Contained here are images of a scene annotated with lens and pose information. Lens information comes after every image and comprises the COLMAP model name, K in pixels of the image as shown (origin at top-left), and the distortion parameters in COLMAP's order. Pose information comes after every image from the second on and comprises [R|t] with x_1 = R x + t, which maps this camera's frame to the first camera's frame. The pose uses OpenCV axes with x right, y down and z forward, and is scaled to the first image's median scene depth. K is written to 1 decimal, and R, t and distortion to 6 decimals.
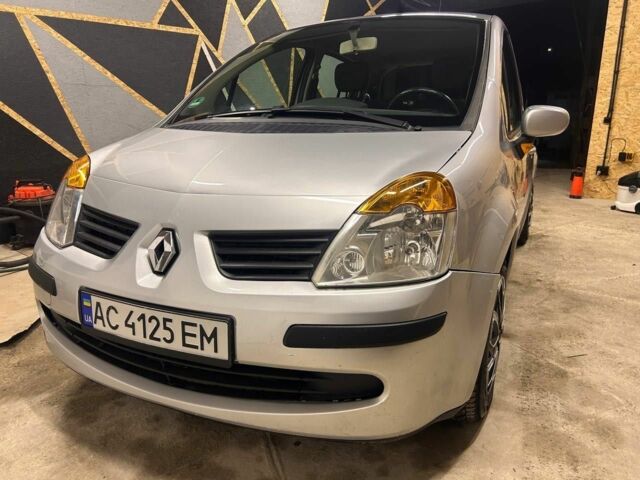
lens RADIAL K [[486.1, 0, 320.9], [0, 486.1, 237.8], [0, 0, 1]] dist [0.049565, -0.053380]
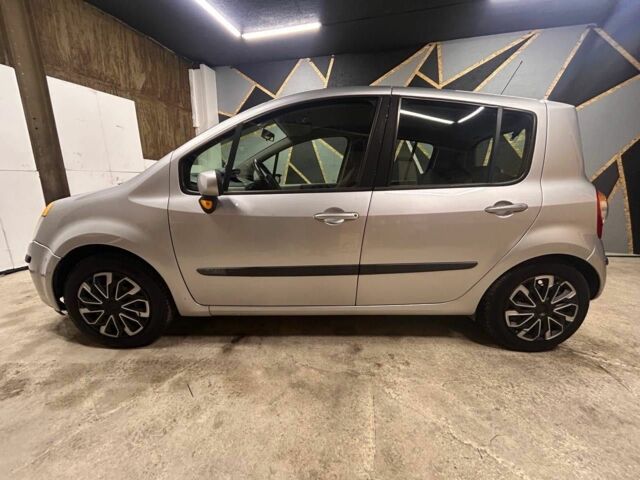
lens RADIAL K [[259.1, 0, 316.9], [0, 259.1, 241.4], [0, 0, 1]] dist [0.002561, -0.000127]
pose [[0.417514, 0.222369, -0.881042, 1.484273], [-0.239164, 0.962299, 0.129541, -0.319350], [0.876632, 0.156628, 0.454956, 1.264251]]
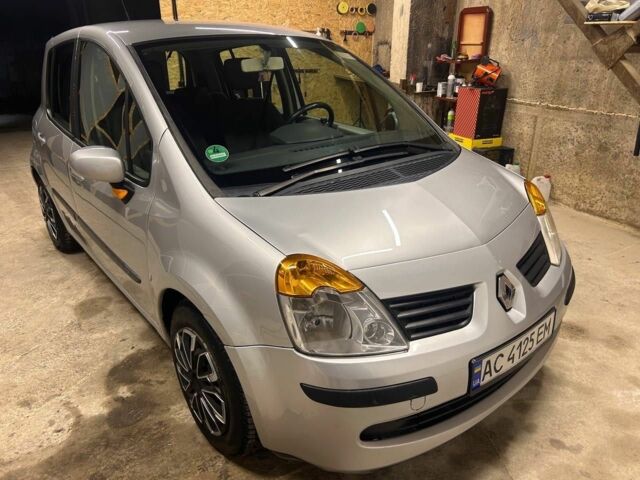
lens RADIAL K [[486.1, 0, 319.5], [0, 486.1, 250.7], [0, 0, 1]] dist [0.049565, -0.053380]
pose [[0.431142, -0.356927, 0.828686, -1.293401], [0.231035, 0.931483, 0.281002, -0.449784], [-0.872204, 0.070304, 0.484064, 0.686386]]
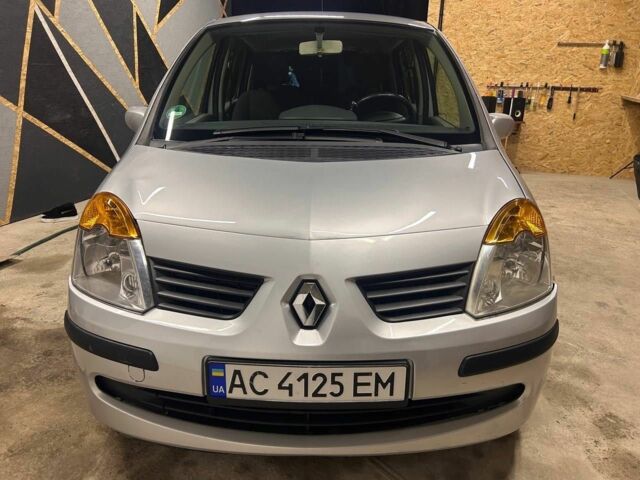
lens RADIAL K [[486.1, 0, 321.1], [0, 486.1, 240.7], [0, 0, 1]] dist [0.049565, -0.053380]
pose [[0.909884, -0.122514, 0.396359, -0.568035], [0.088178, 0.990682, 0.103794, -0.165639], [-0.405382, -0.059490, 0.912209, 0.107915]]
